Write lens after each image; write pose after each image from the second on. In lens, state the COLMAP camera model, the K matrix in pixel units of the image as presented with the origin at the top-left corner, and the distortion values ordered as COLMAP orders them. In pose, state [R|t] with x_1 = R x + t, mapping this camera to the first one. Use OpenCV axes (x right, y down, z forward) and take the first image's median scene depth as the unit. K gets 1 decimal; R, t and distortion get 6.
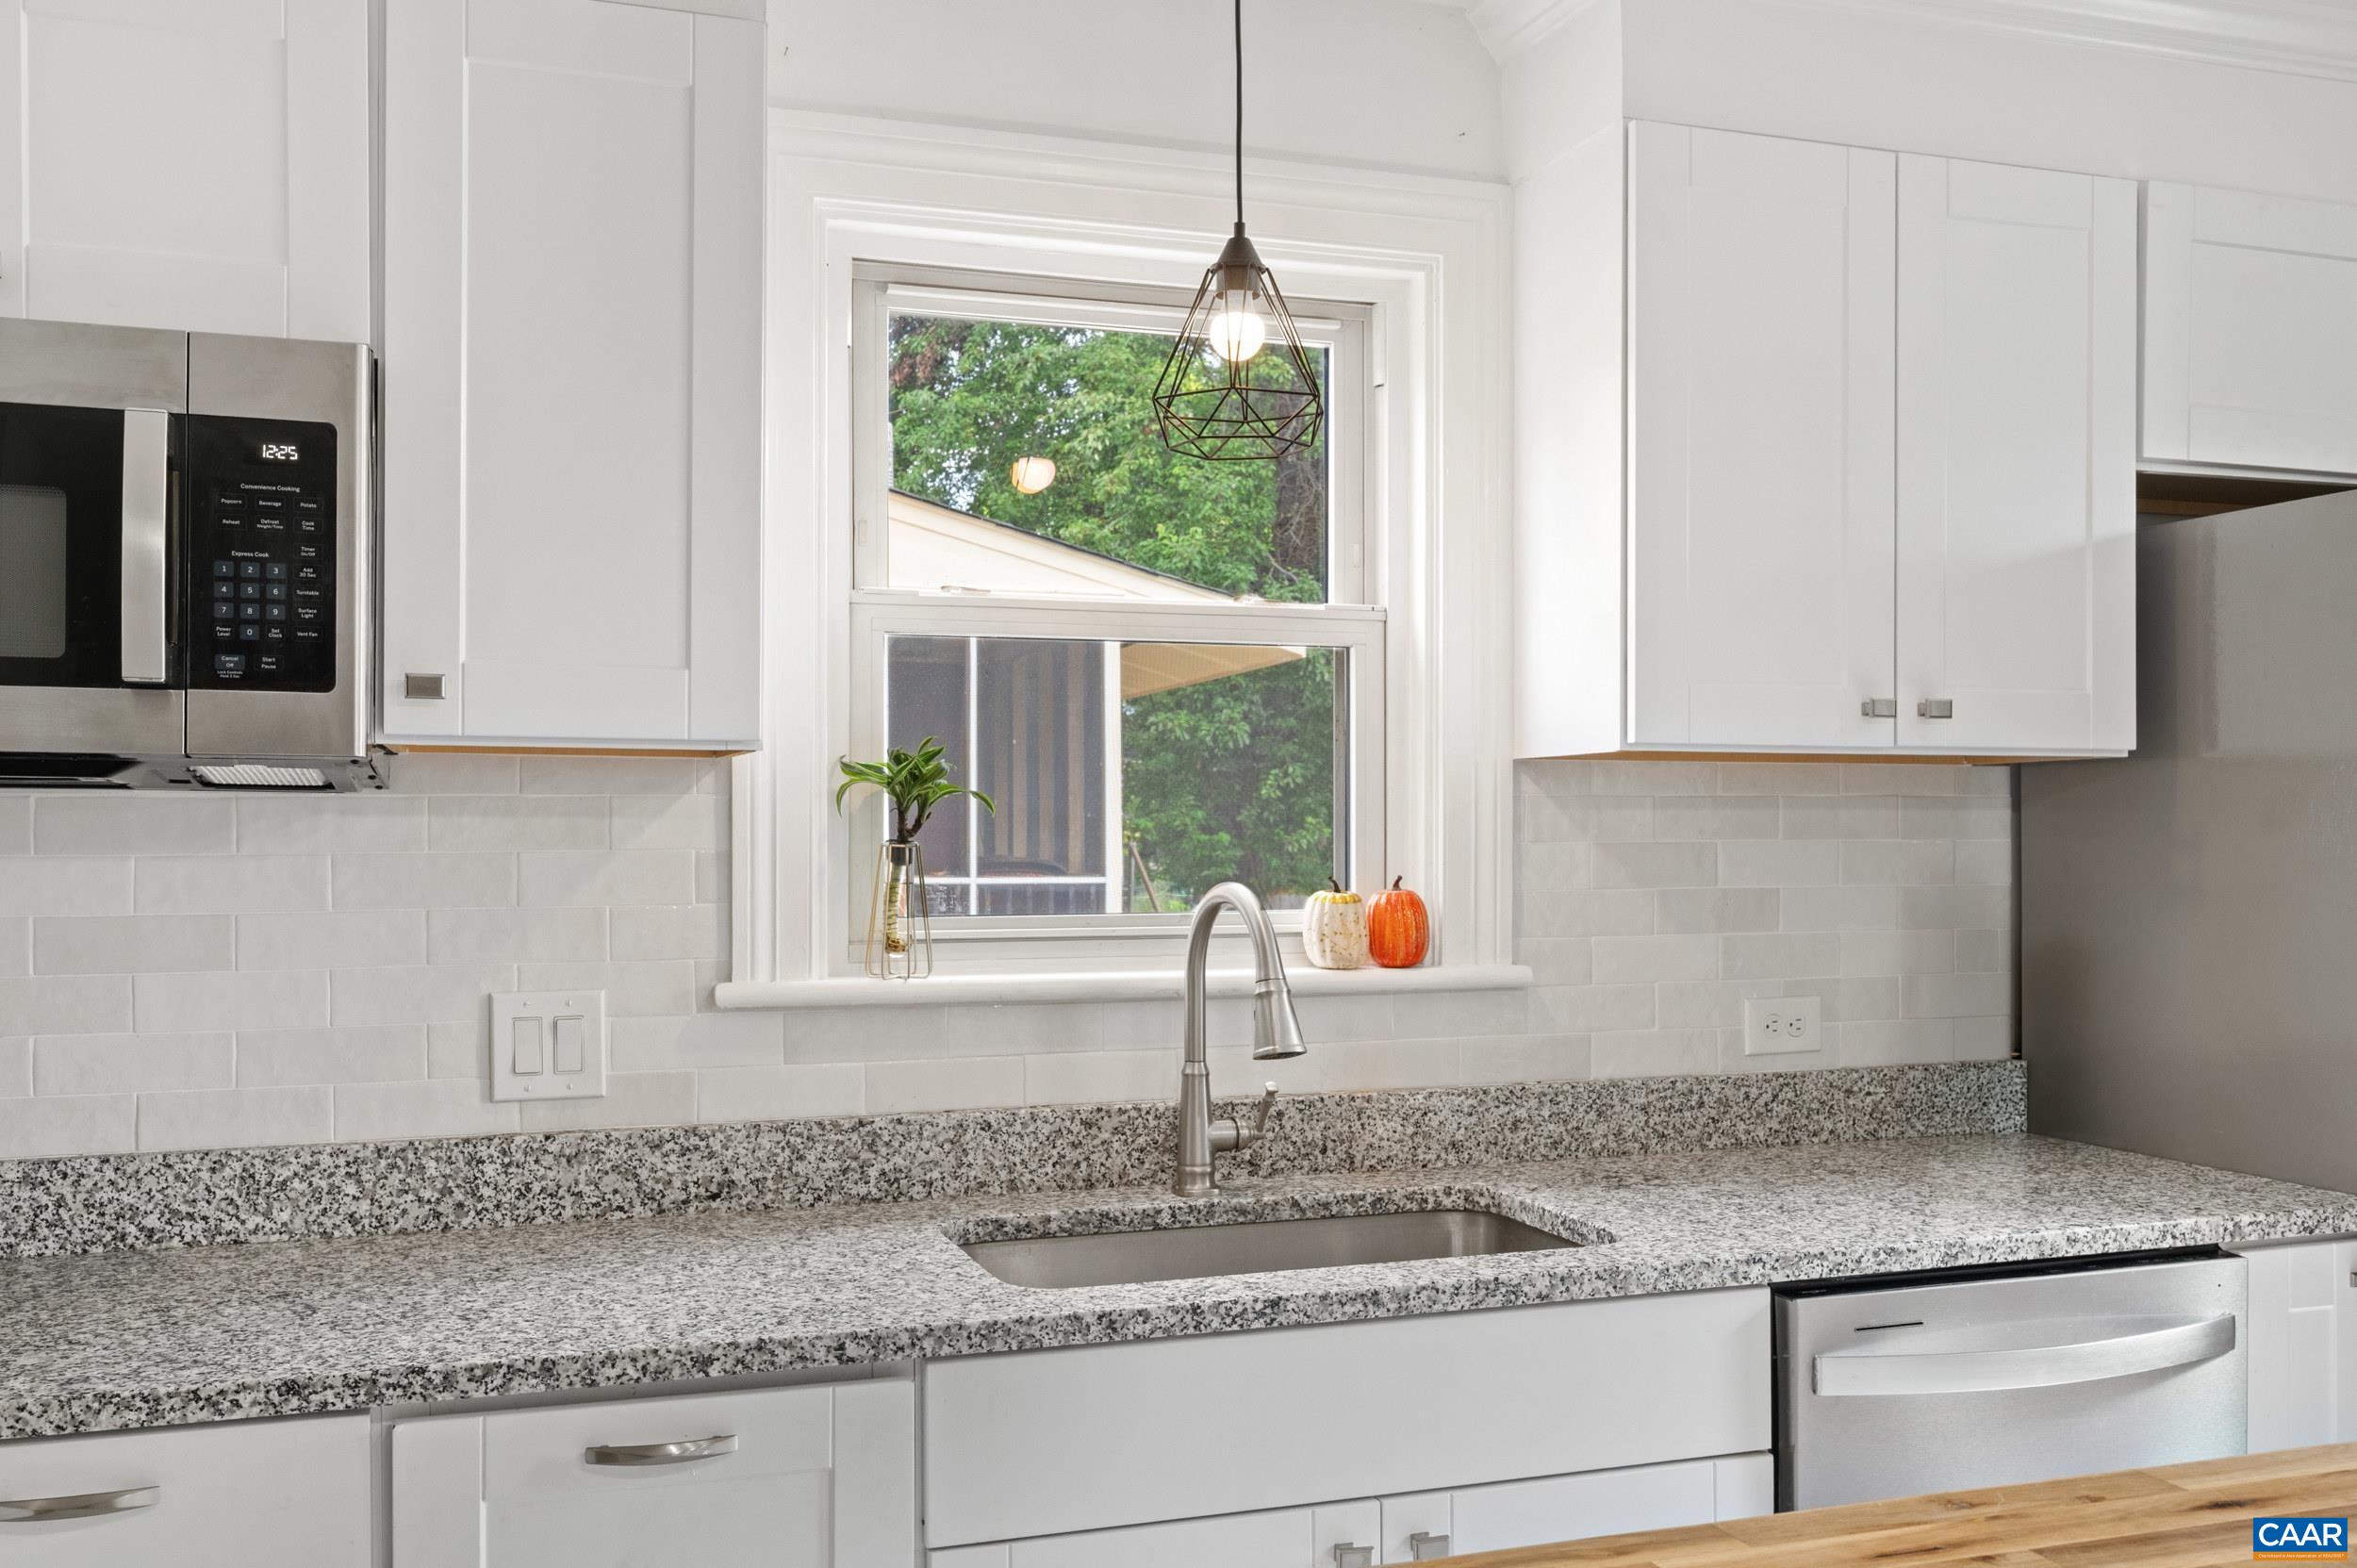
lens RADIAL K [[2039.6, 0, 1181.1], [0, 2039.6, 792.0], [0, 0, 1]] dist [0.016065, -0.001941]
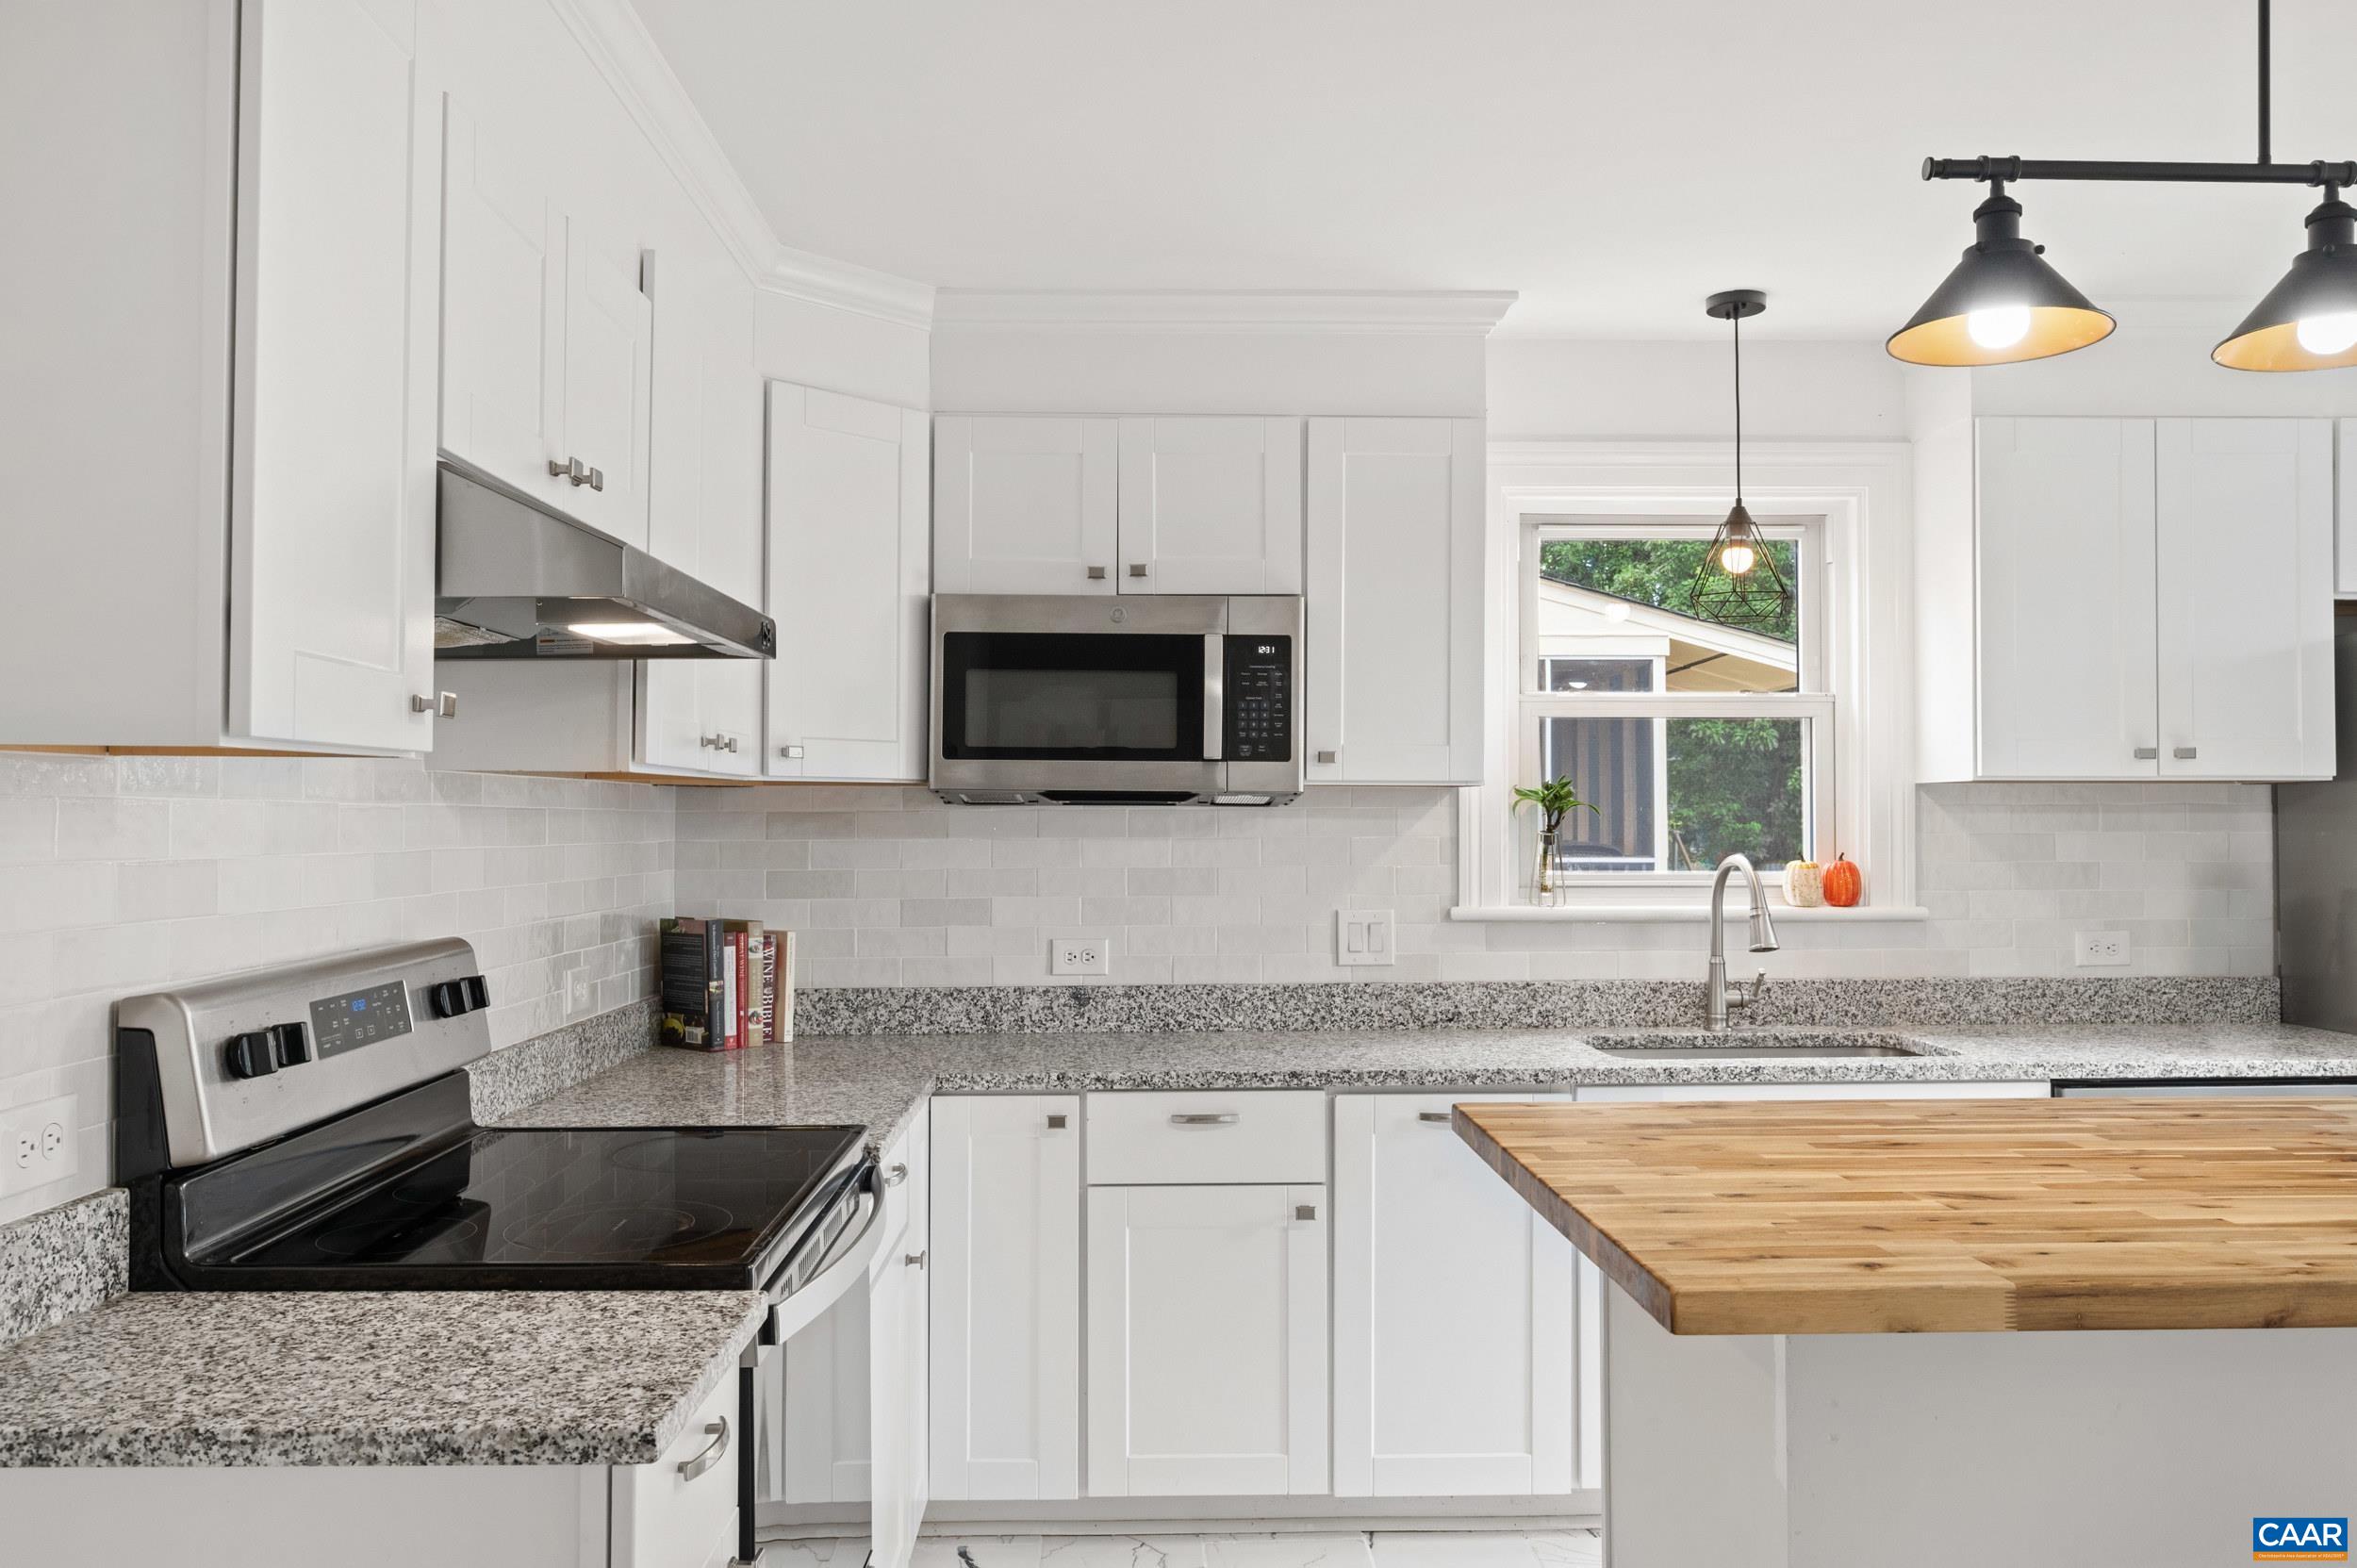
lens RADIAL K [[1812.9, 0, 1190.9], [0, 1812.9, 791.4], [0, 0, 1]] dist [0.008630, -0.003512]
pose [[0.959836, -0.003704, -0.280538, 0.011601], [0.004879, 0.999982, 0.003493, -0.019941], [0.280520, -0.004722, 0.959837, -0.670417]]
